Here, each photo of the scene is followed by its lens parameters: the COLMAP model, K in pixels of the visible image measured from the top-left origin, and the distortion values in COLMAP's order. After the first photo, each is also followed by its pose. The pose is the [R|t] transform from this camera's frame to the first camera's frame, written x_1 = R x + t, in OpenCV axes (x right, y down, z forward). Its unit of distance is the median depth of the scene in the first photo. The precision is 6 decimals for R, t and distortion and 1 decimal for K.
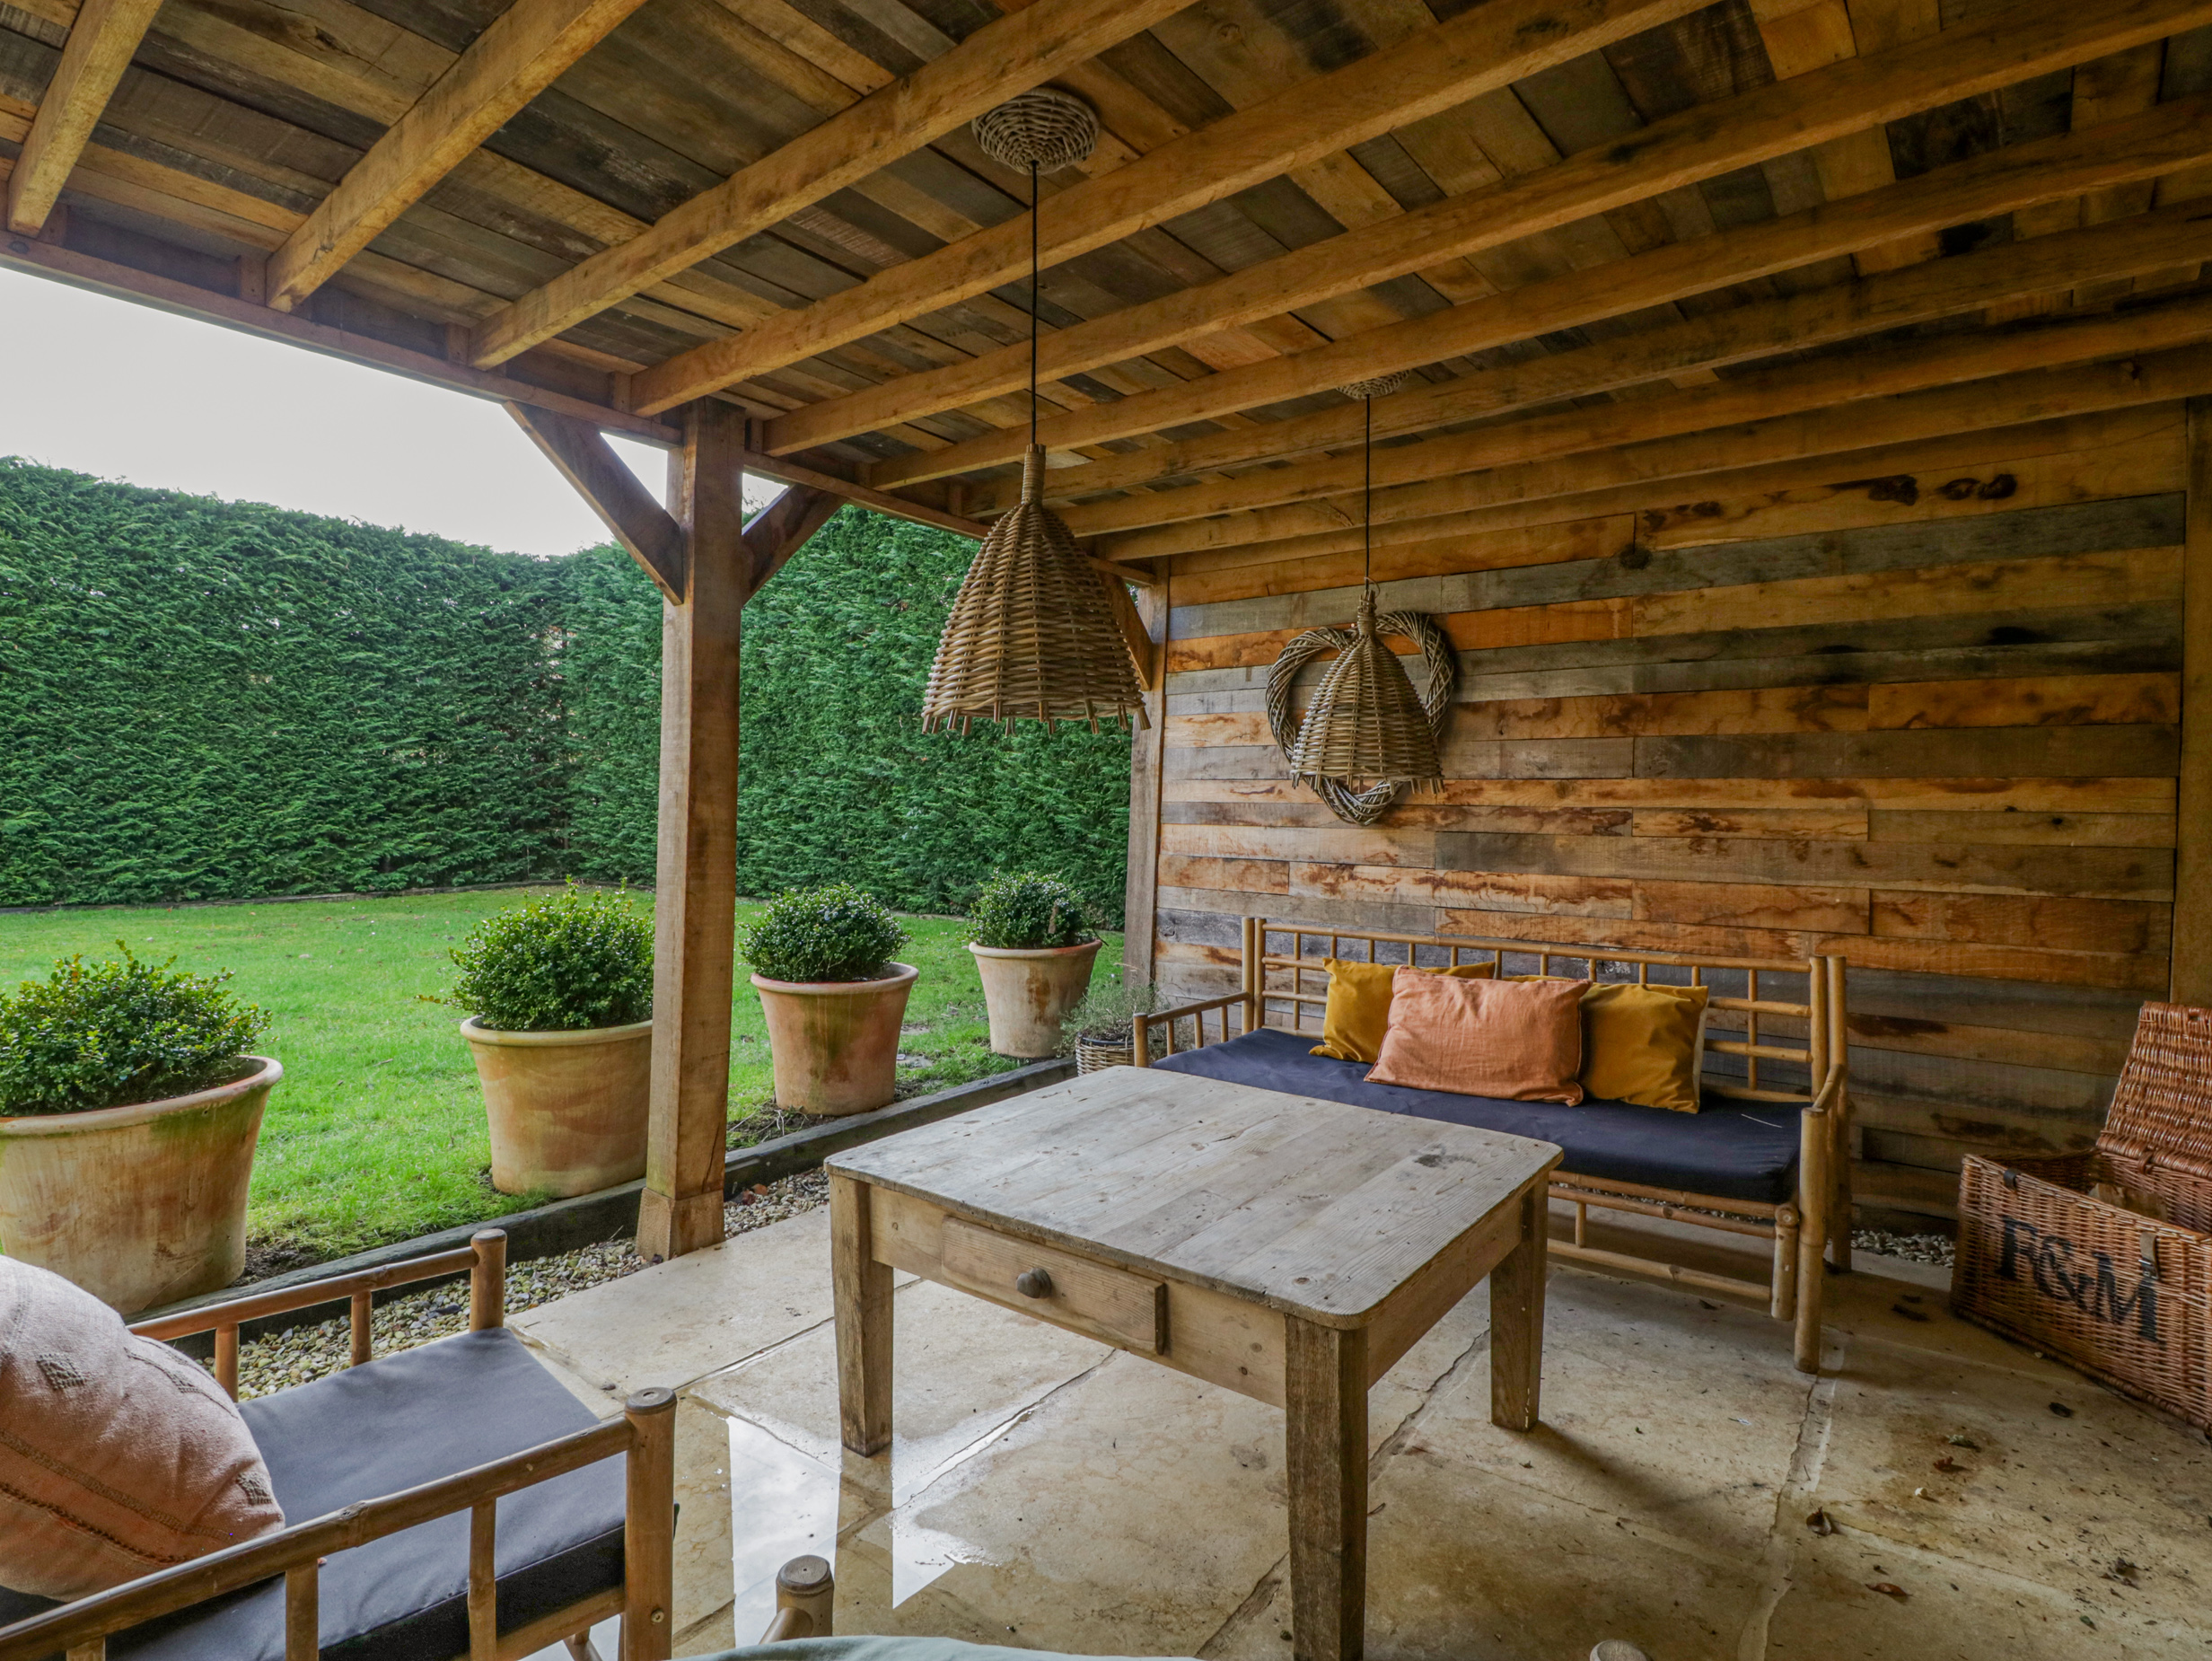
lens RADIAL K [[1149.0, 0, 1084.6], [0, 1149.0, 804.7], [0, 0, 1]] dist [0.000103, -0.011182]
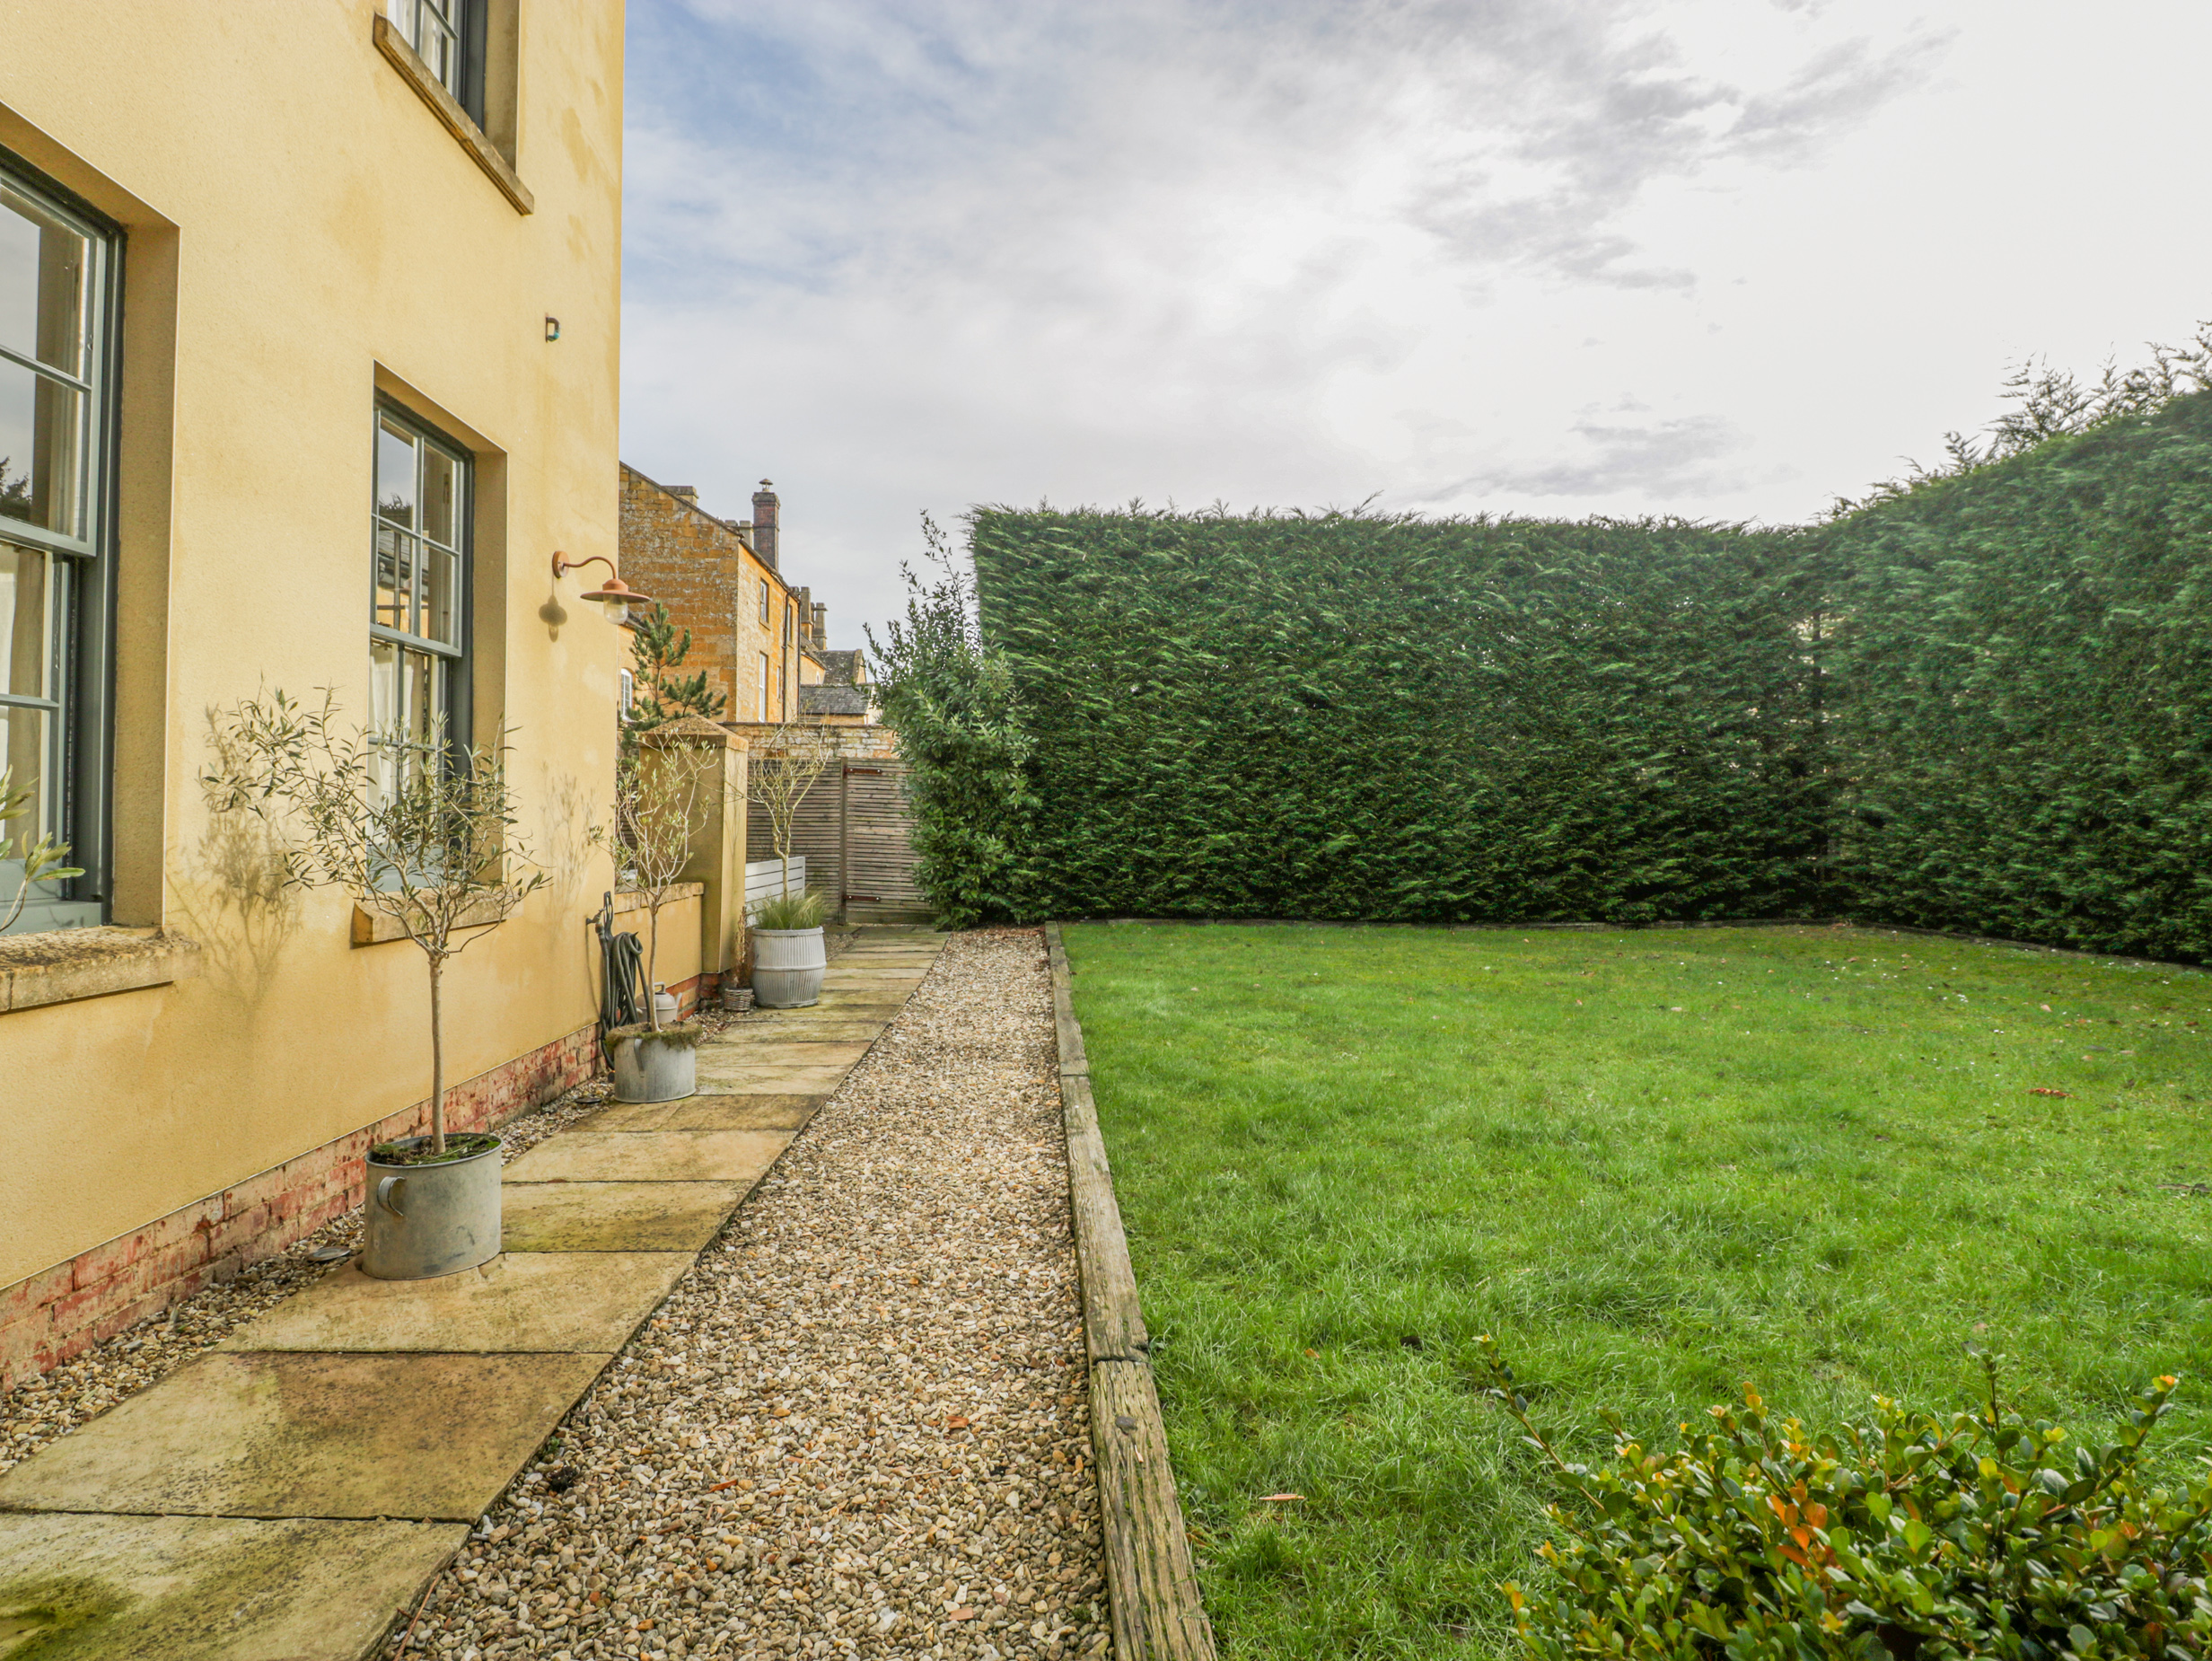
lens RADIAL K [[1149.0, 0, 1090.3], [0, 1149.0, 810.5], [0, 0, 1]] dist [0.000103, -0.011182]
pose [[0.644360, -0.012808, -0.764615, -0.206277], [0.002109, 0.999886, -0.014971, -0.001086], [0.764720, 0.008035, 0.644313, 0.084071]]
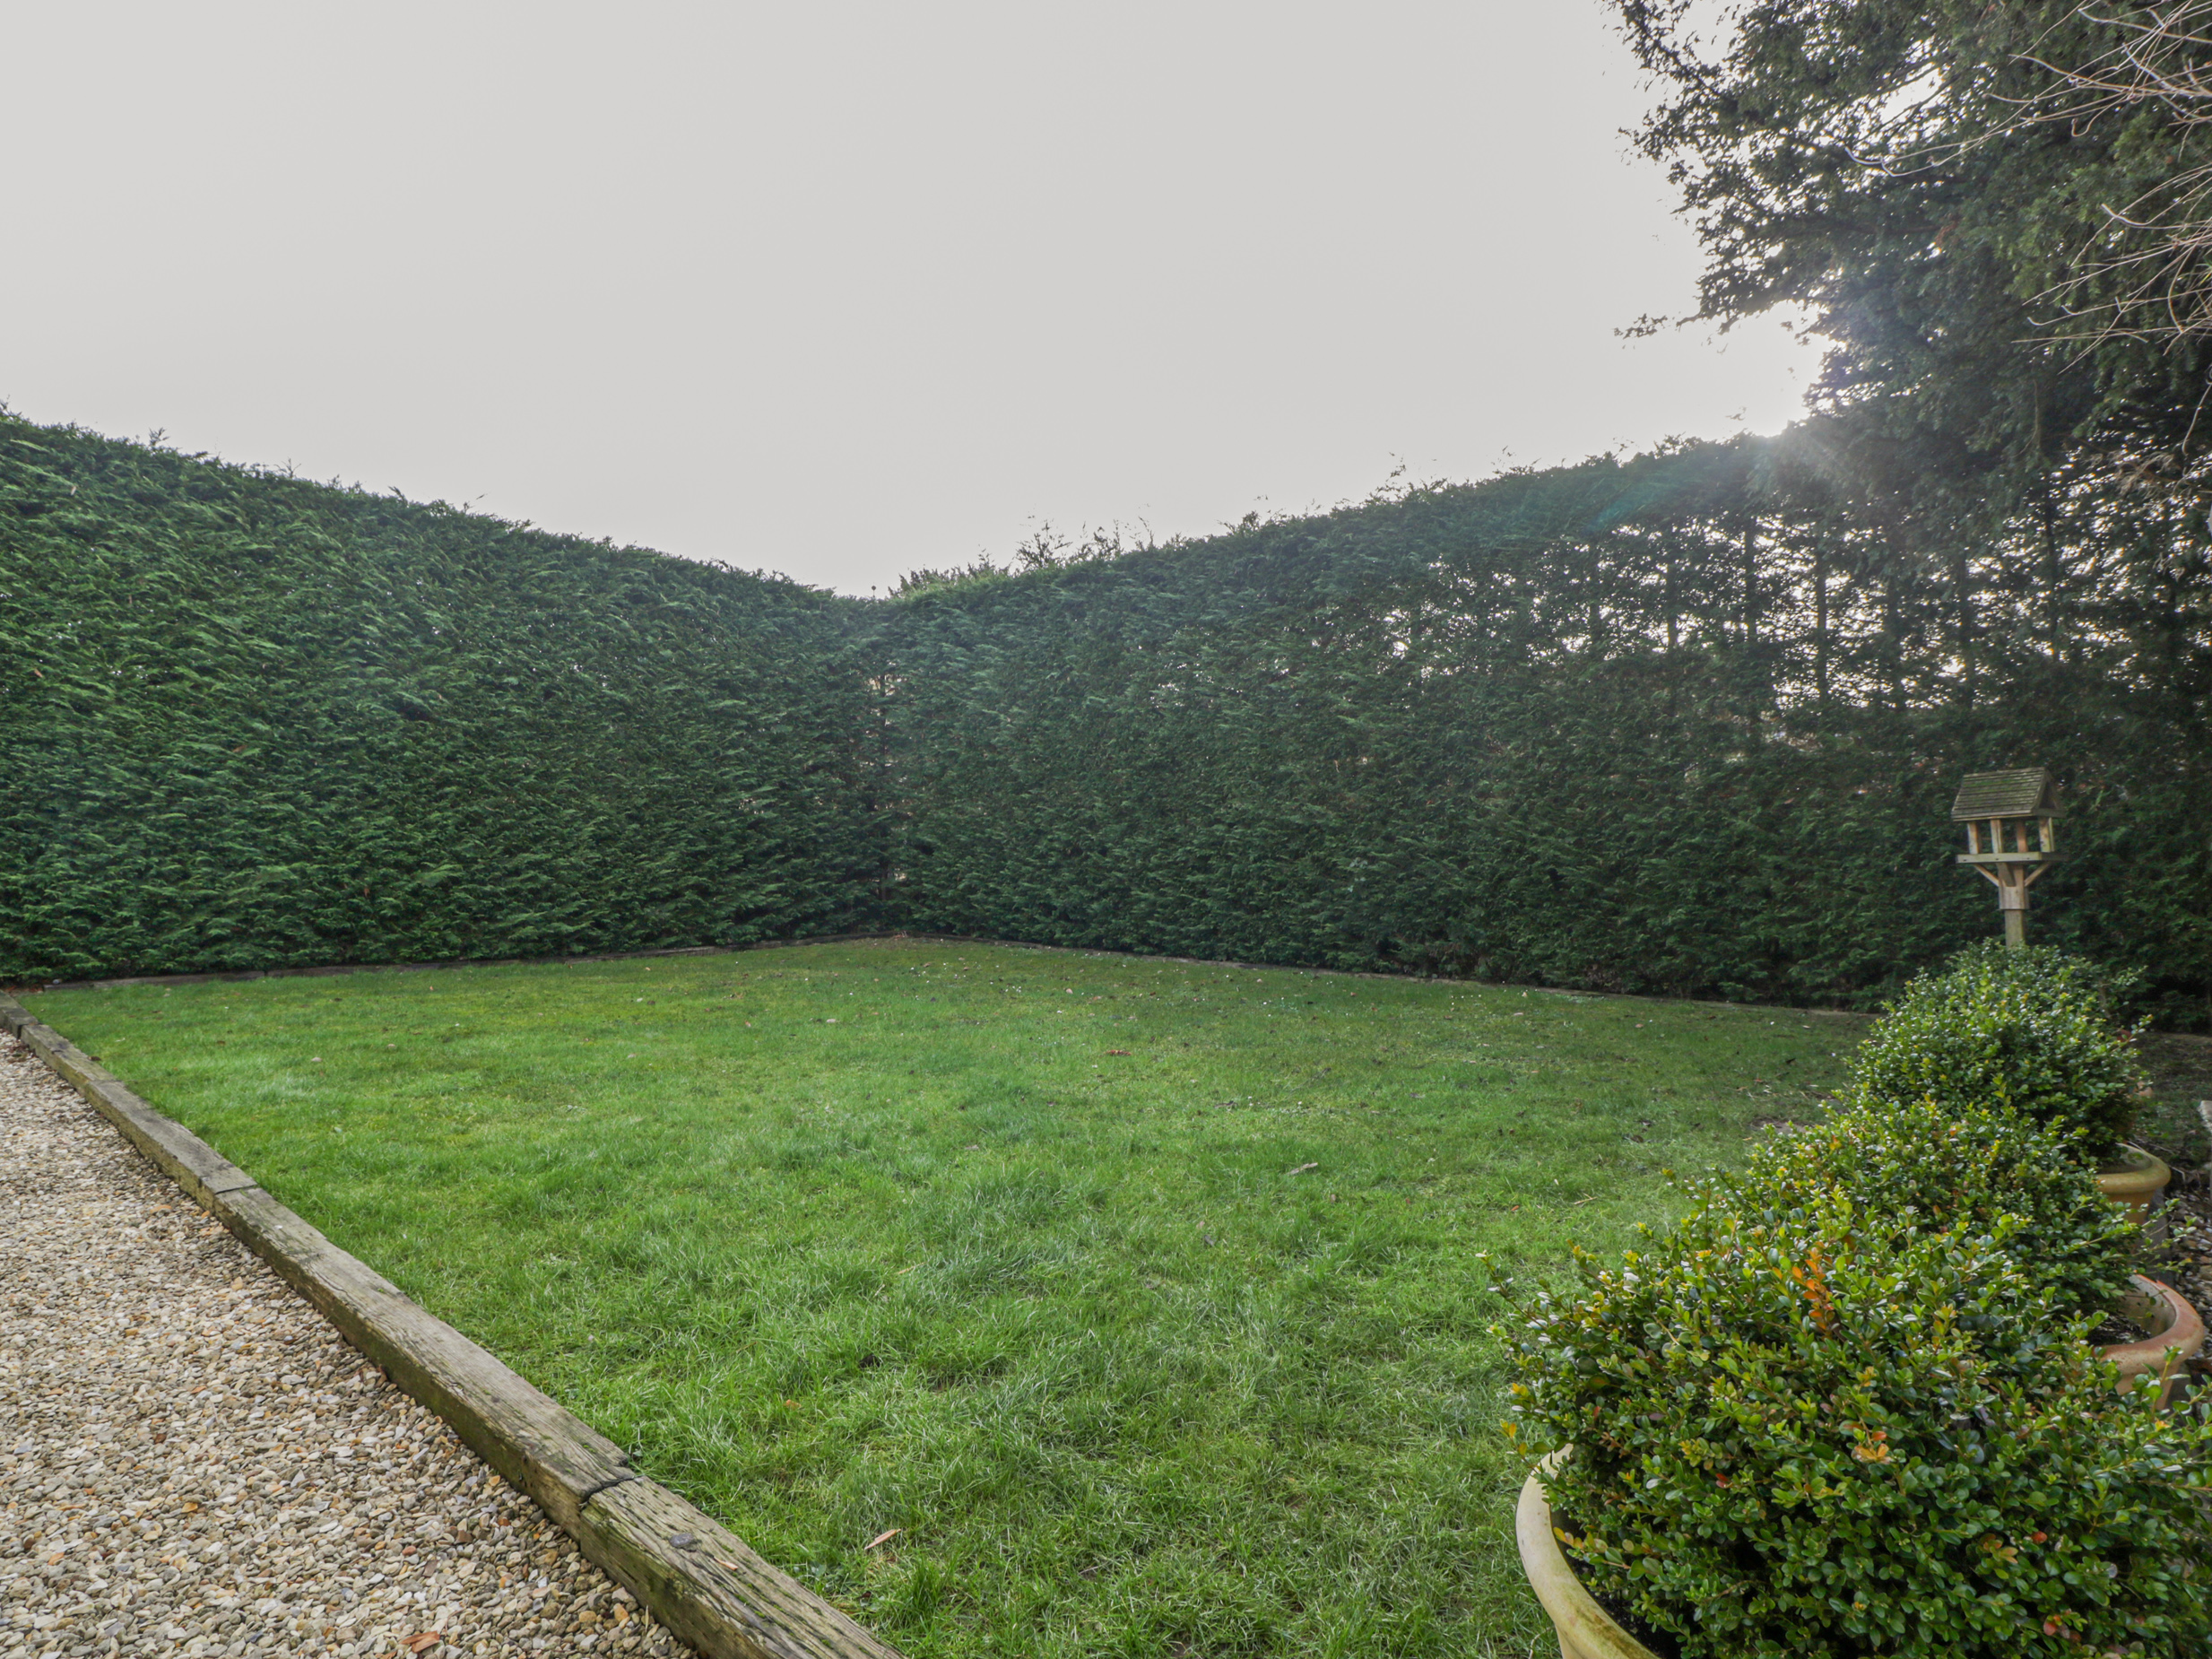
lens RADIAL K [[1149.0, 0, 1096.3], [0, 1149.0, 814.5], [0, 0, 1]] dist [0.000103, -0.011182]
pose [[0.997650, -0.004701, -0.068361, -0.265056], [0.002623, 0.999533, -0.030457, -0.004698], [0.068472, 0.030206, 0.997196, 0.048871]]
